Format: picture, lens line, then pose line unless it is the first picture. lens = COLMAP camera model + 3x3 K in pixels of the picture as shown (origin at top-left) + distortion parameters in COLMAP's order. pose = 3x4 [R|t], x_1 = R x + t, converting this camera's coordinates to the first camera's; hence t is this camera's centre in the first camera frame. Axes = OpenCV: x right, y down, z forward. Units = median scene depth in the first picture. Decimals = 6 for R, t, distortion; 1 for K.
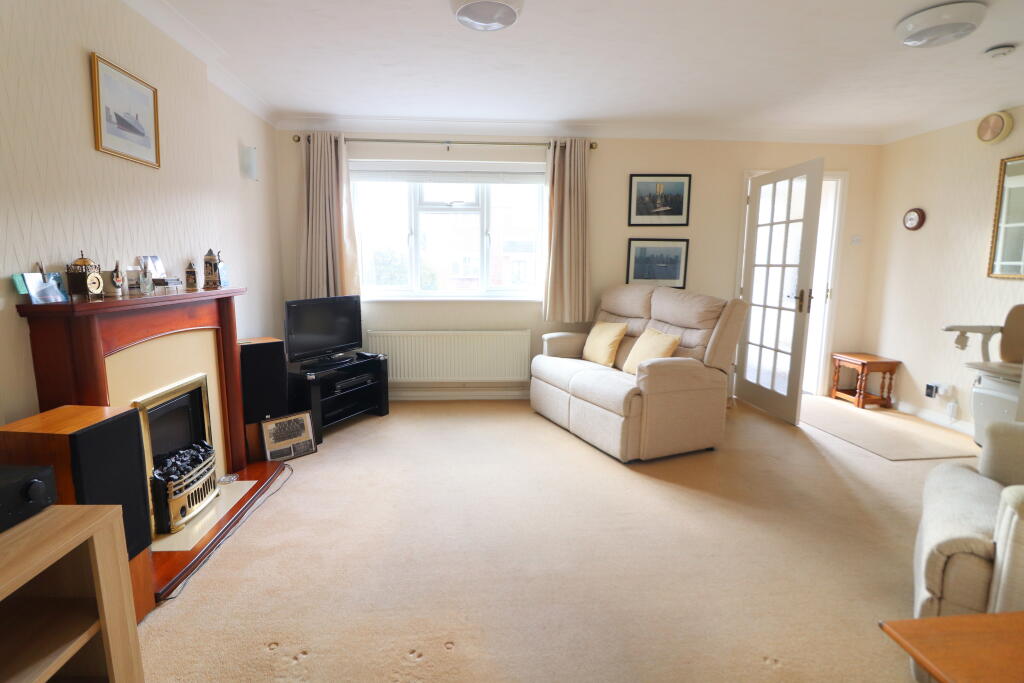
lens RADIAL K [[489.1, 0, 495.7], [0, 489.1, 324.9], [0, 0, 1]] dist [-0.013532, -0.000178]
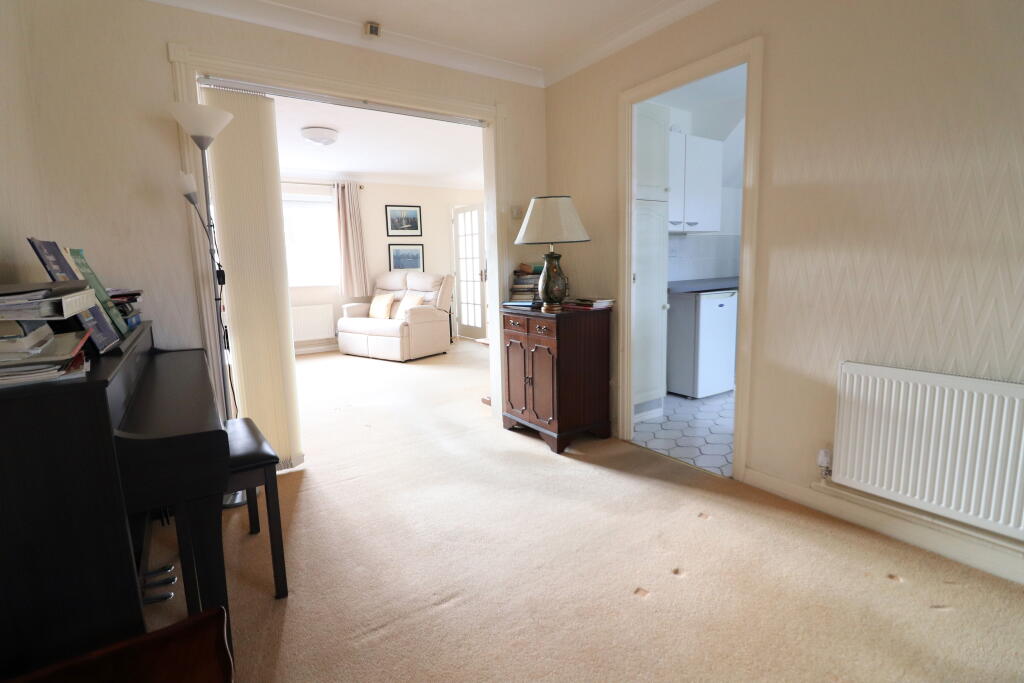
lens RADIAL K [[489.1, 0, 505.7], [0, 489.1, 340.8], [0, 0, 1]] dist [-0.013532, -0.000178]
pose [[0.859768, -0.106179, 0.499525, -0.254769], [0.097545, 0.994282, 0.043452, 0.118719], [-0.501282, 0.011368, 0.865209, -0.644739]]
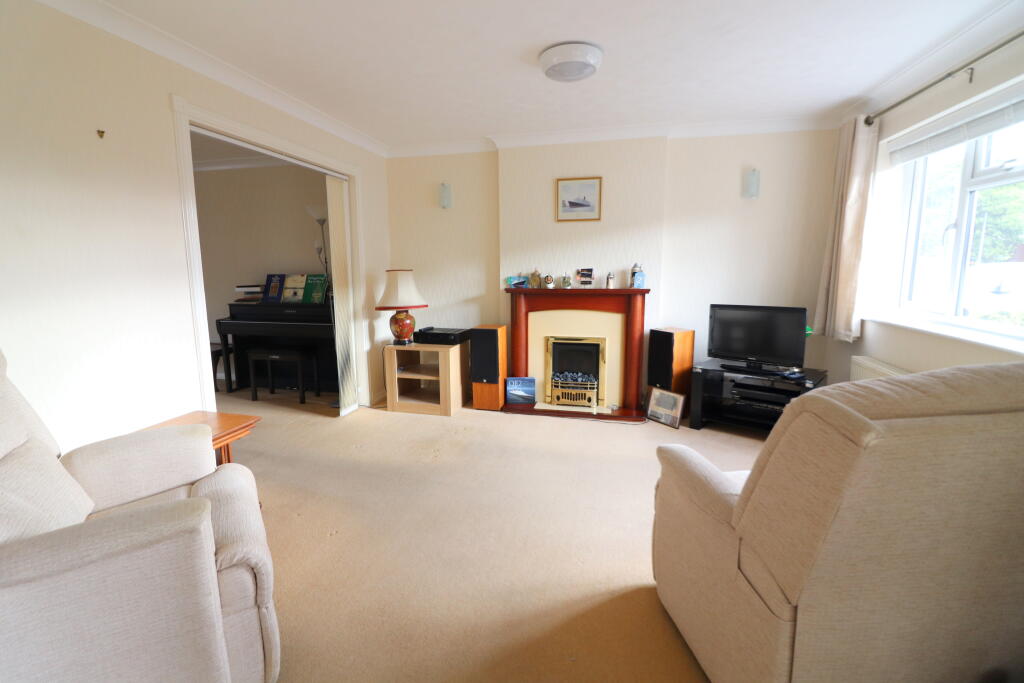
lens RADIAL K [[489.1, 0, 514.1], [0, 489.1, 343.4], [0, 0, 1]] dist [-0.013532, -0.000178]
pose [[-0.306858, 0.127408, -0.943189, 1.149979], [-0.122494, 0.977470, 0.171892, -0.138831], [0.943840, 0.168282, -0.284337, 1.235106]]
